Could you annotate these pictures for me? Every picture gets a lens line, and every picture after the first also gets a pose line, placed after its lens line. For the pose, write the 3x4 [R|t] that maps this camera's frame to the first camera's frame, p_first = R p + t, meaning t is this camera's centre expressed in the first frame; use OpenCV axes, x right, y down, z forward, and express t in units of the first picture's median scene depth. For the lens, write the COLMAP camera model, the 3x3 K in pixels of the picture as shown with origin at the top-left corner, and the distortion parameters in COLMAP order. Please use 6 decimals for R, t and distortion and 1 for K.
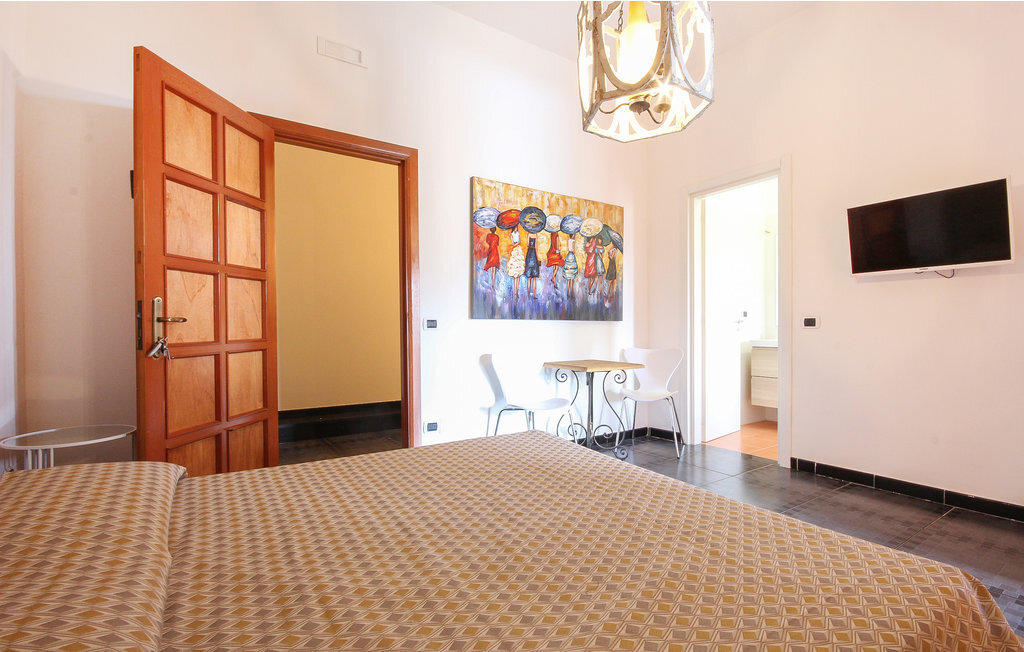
lens RADIAL K [[481.7, 0, 510.4], [0, 481.7, 328.8], [0, 0, 1]] dist [-0.001367, -0.001668]
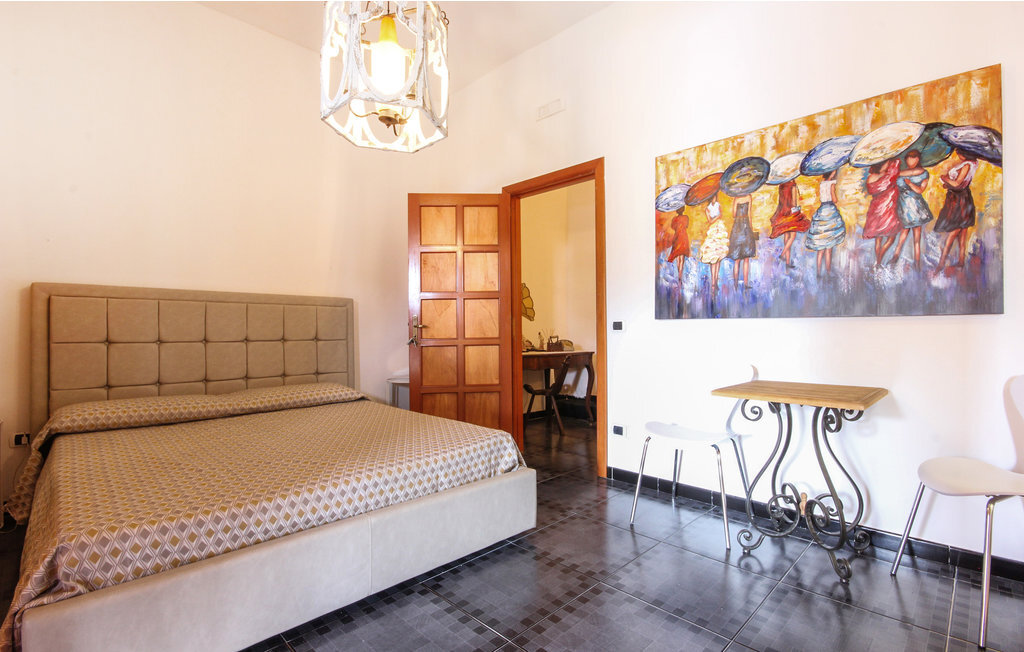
lens RADIAL K [[481.7, 0, 511.9], [0, 481.7, 328.7], [0, 0, 1]] dist [-0.001367, -0.001668]
pose [[0.188877, -0.000871, -0.982000, 0.673049], [0.004126, 0.999991, -0.000093, -0.004734], [0.981992, -0.004034, 0.188879, 0.527128]]
